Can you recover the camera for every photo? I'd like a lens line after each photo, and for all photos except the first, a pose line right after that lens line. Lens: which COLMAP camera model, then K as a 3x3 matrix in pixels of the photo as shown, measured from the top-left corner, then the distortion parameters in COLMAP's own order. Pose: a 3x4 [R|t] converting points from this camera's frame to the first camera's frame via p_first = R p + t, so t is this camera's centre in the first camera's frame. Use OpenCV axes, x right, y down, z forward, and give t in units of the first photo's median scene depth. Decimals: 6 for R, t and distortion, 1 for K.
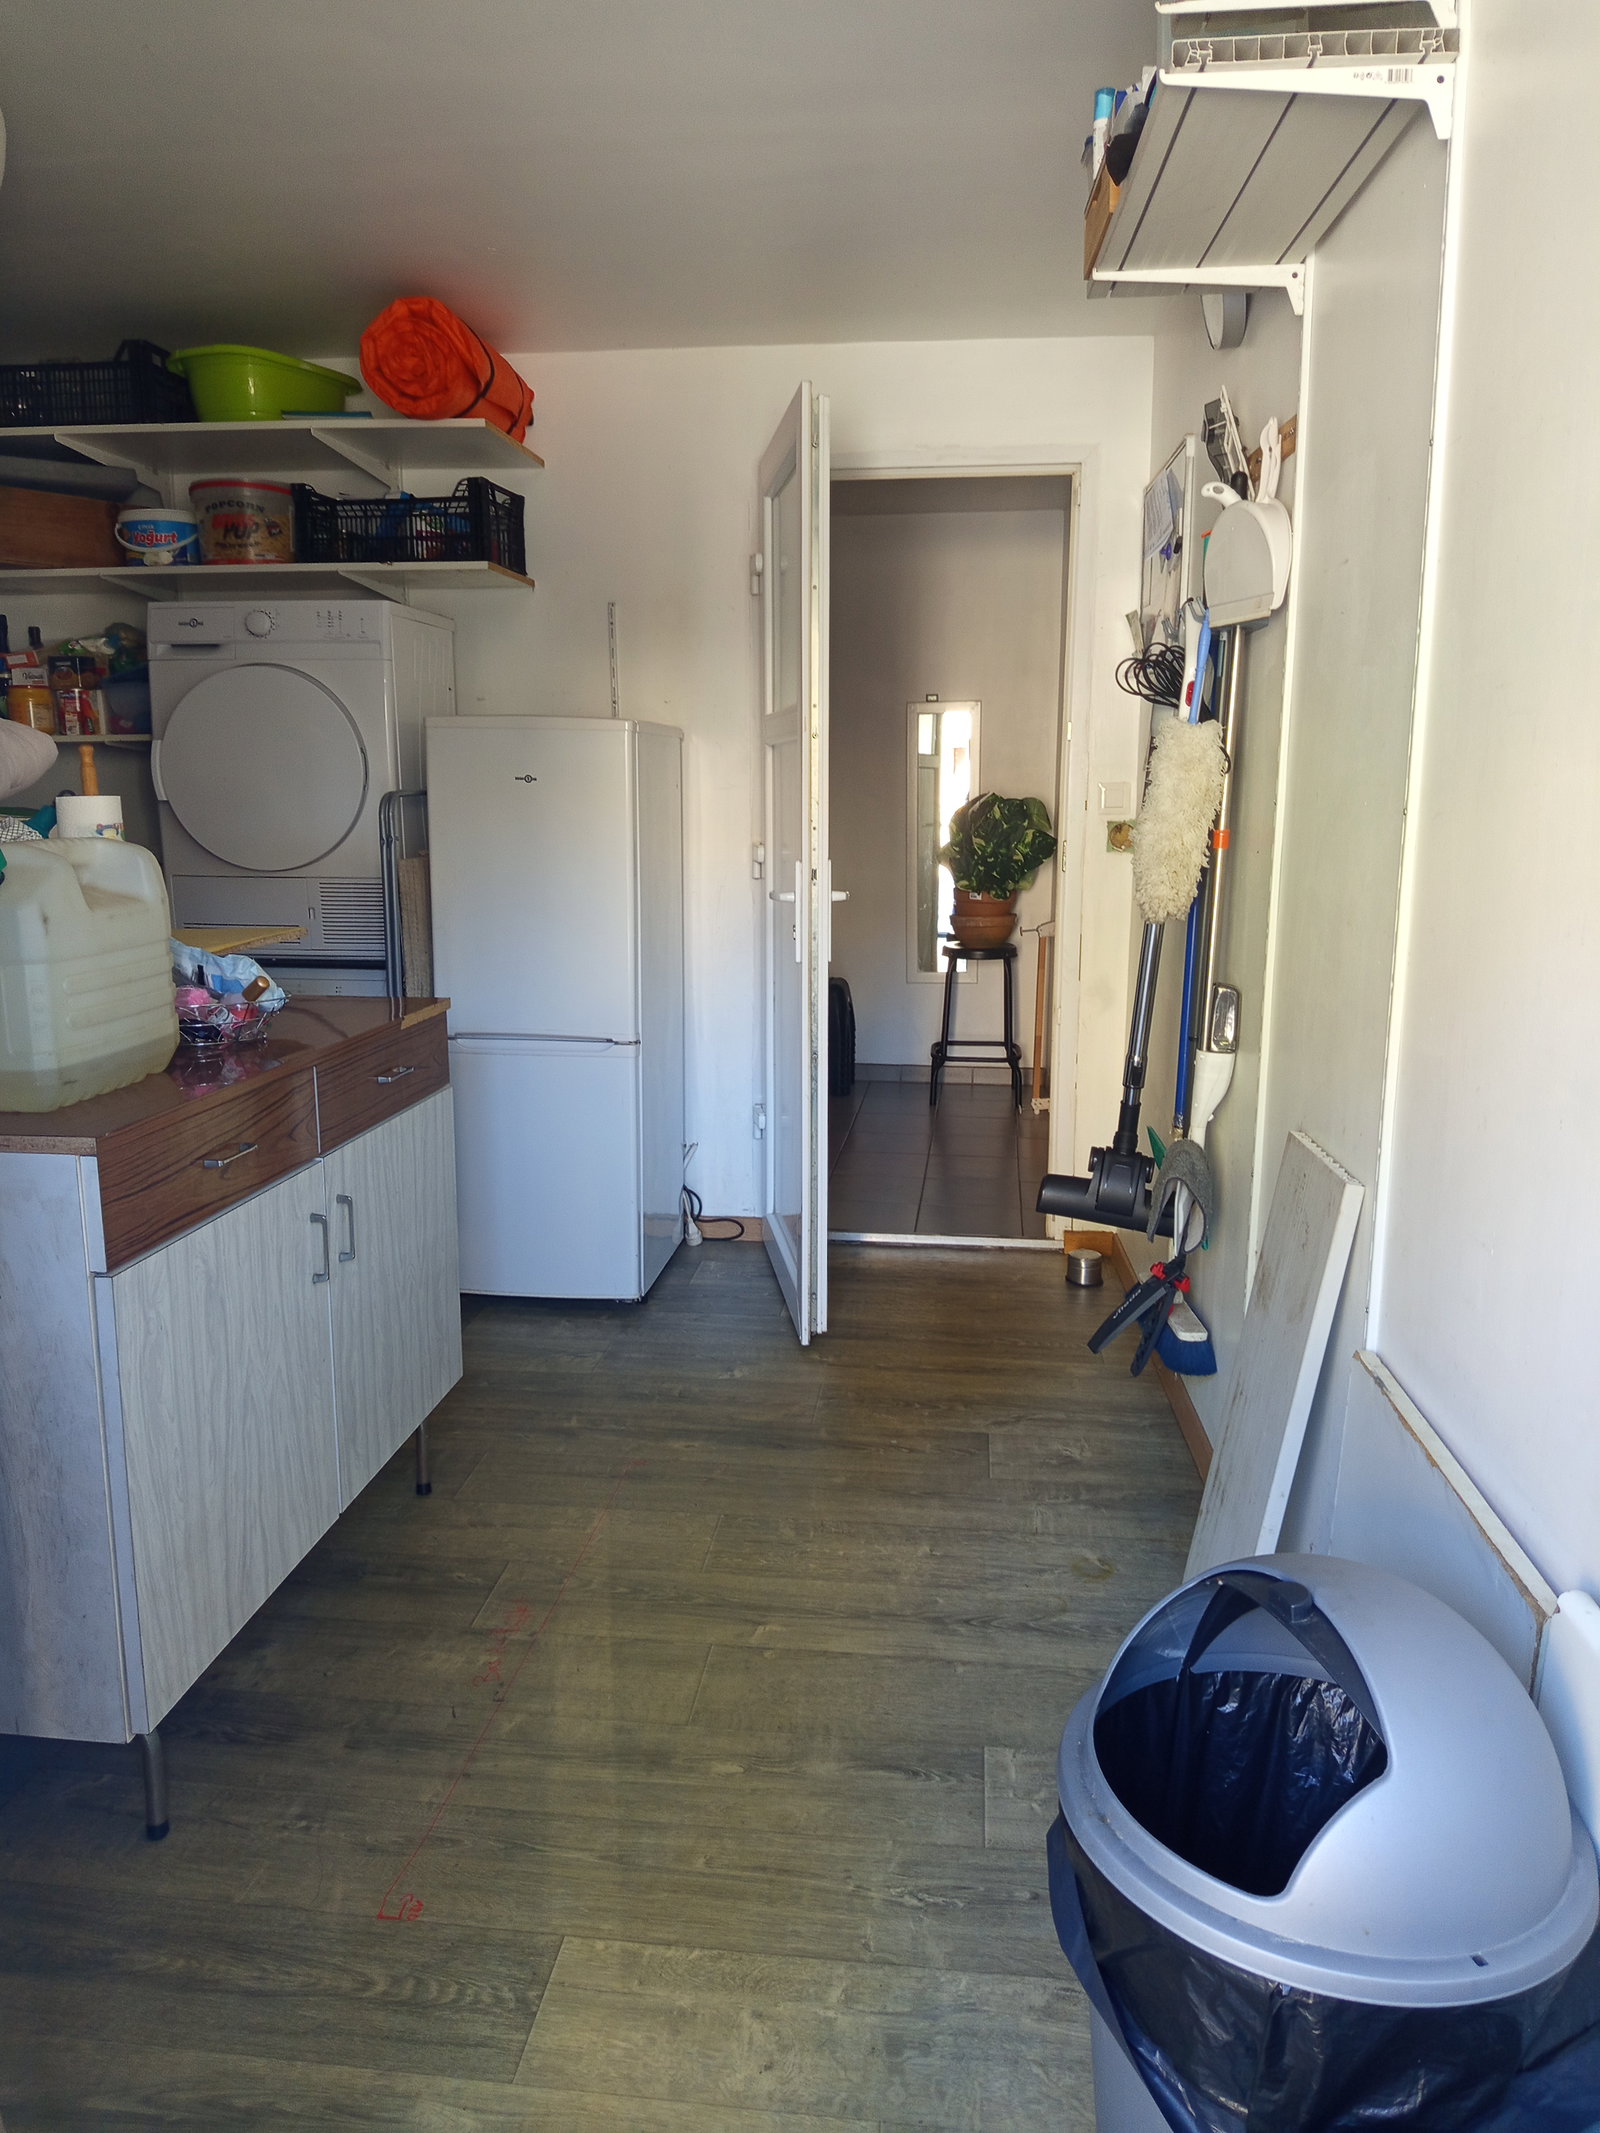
lens RADIAL K [[1498.6, 0, 779.6], [0, 1498.6, 1063.4], [0, 0, 1]] dist [0.000838, -0.003850]
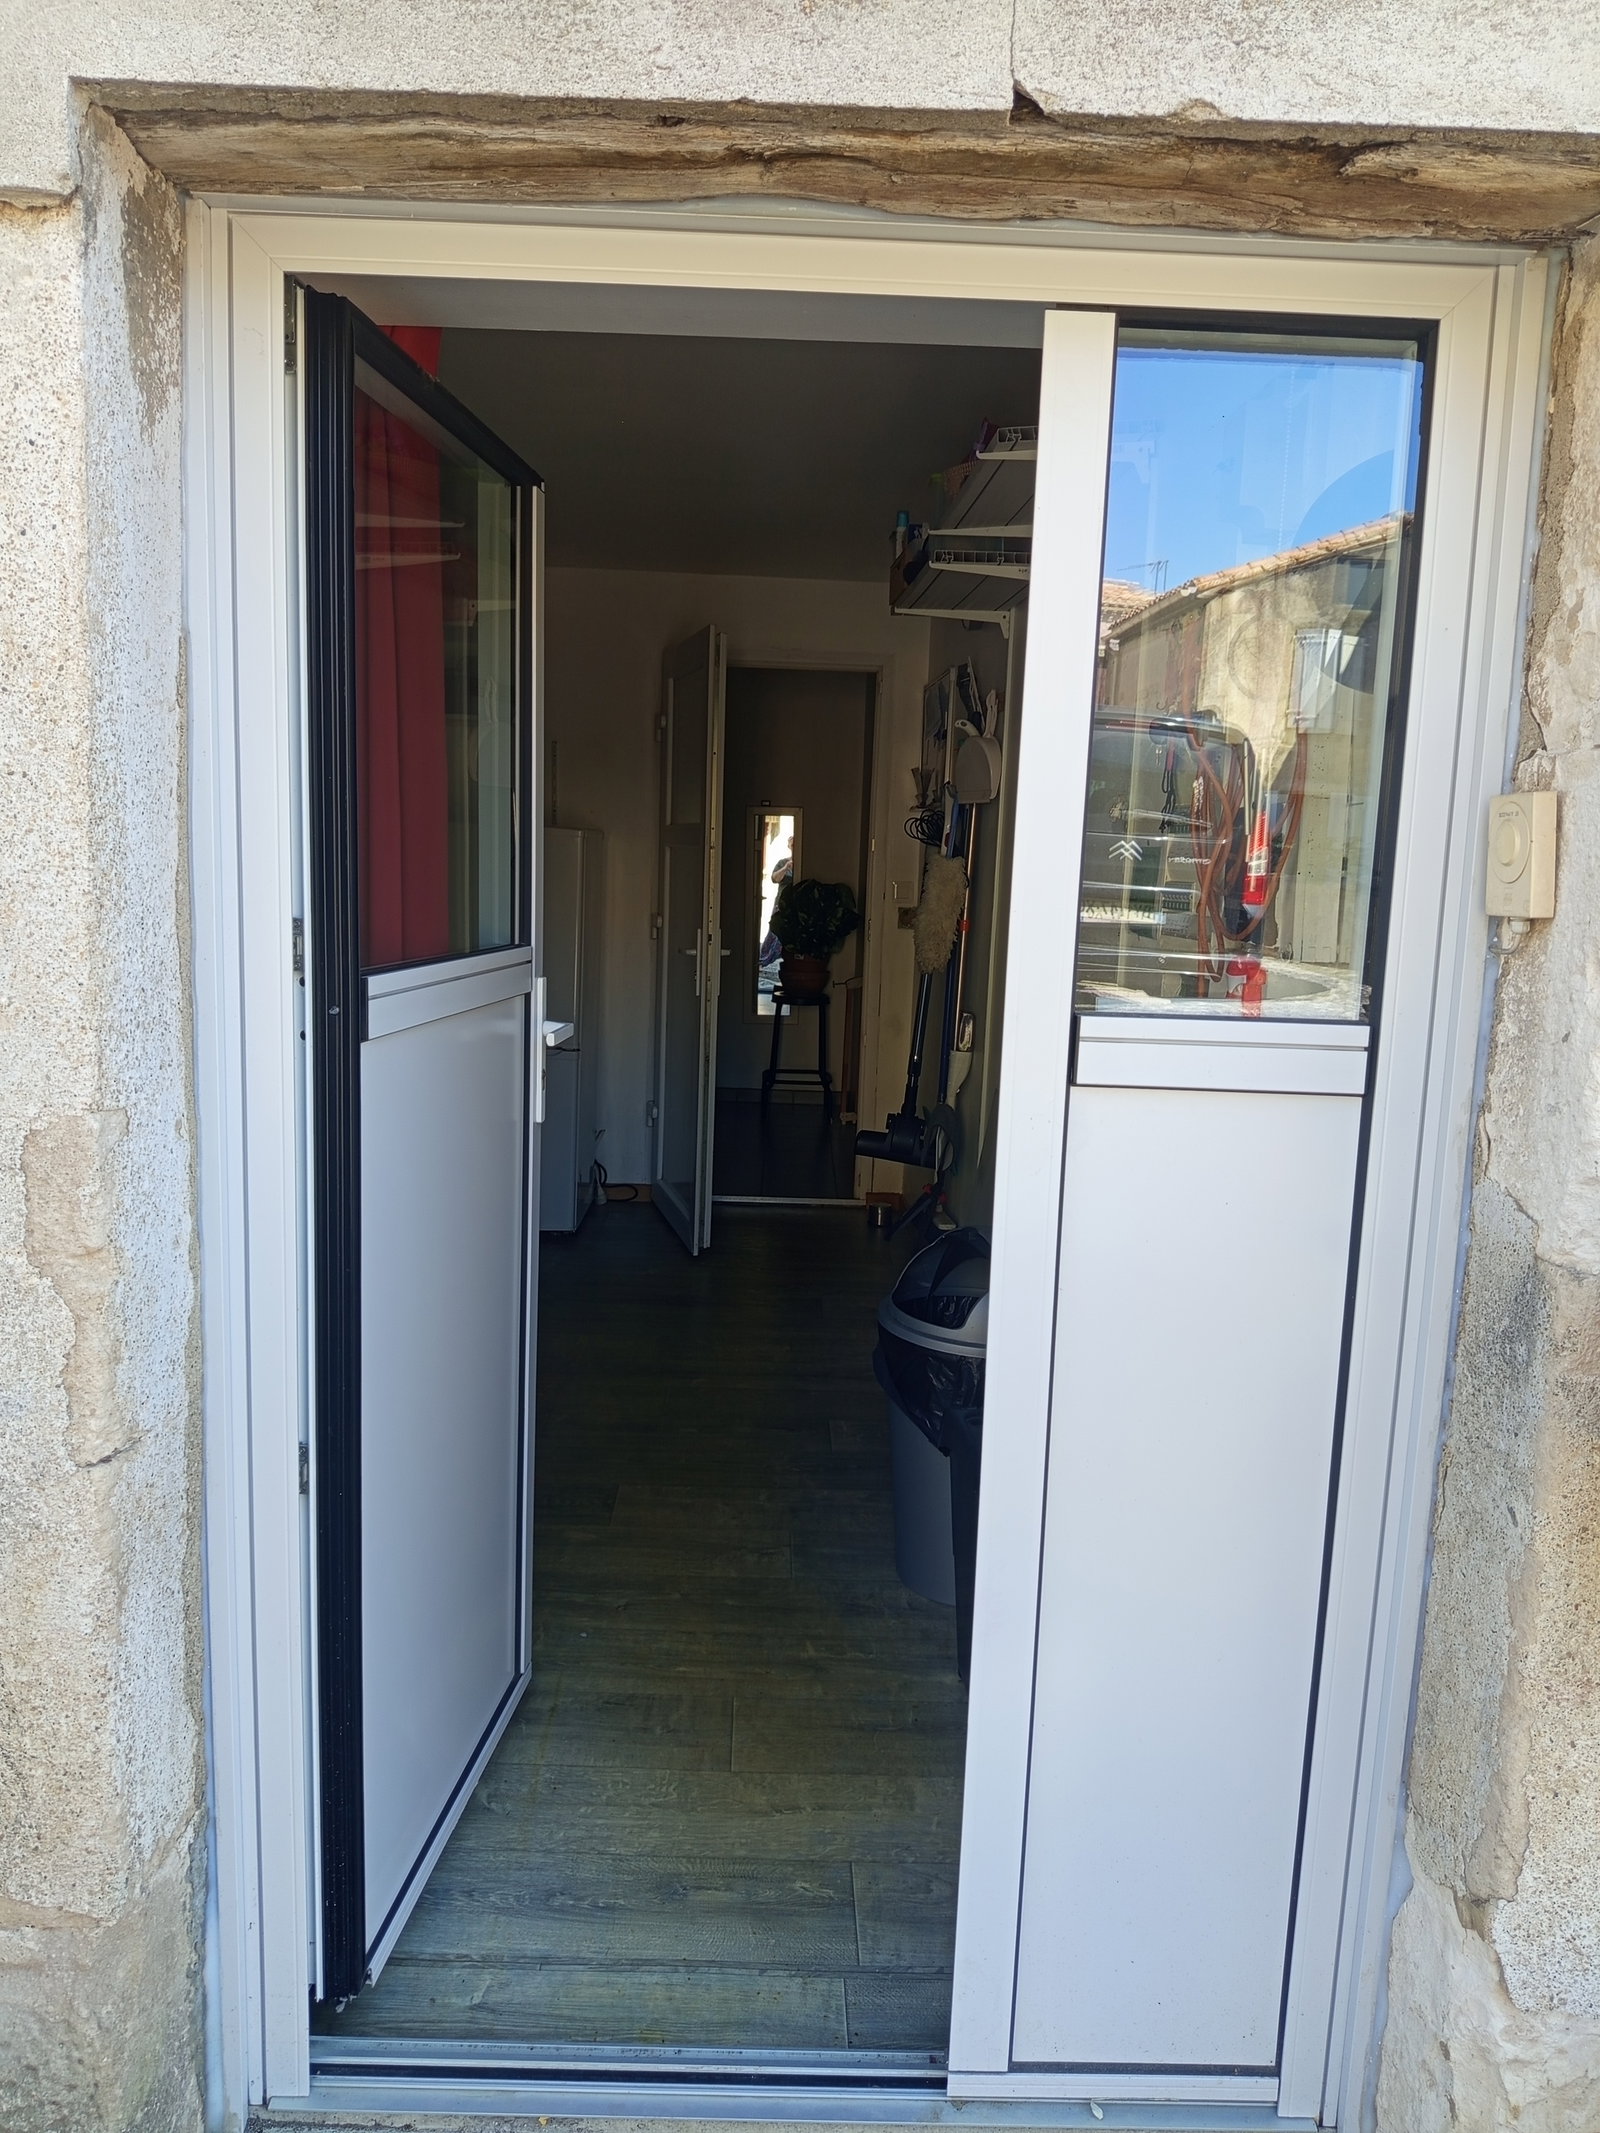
lens RADIAL K [[1498.6, 0, 805.4], [0, 1498.6, 1071.7], [0, 0, 1]] dist [0.000838, -0.003850]
pose [[0.987888, 0.015463, 0.154397, -0.108415], [-0.010091, 0.999318, -0.035518, 0.059164], [-0.154841, 0.033530, 0.987370, -0.486353]]
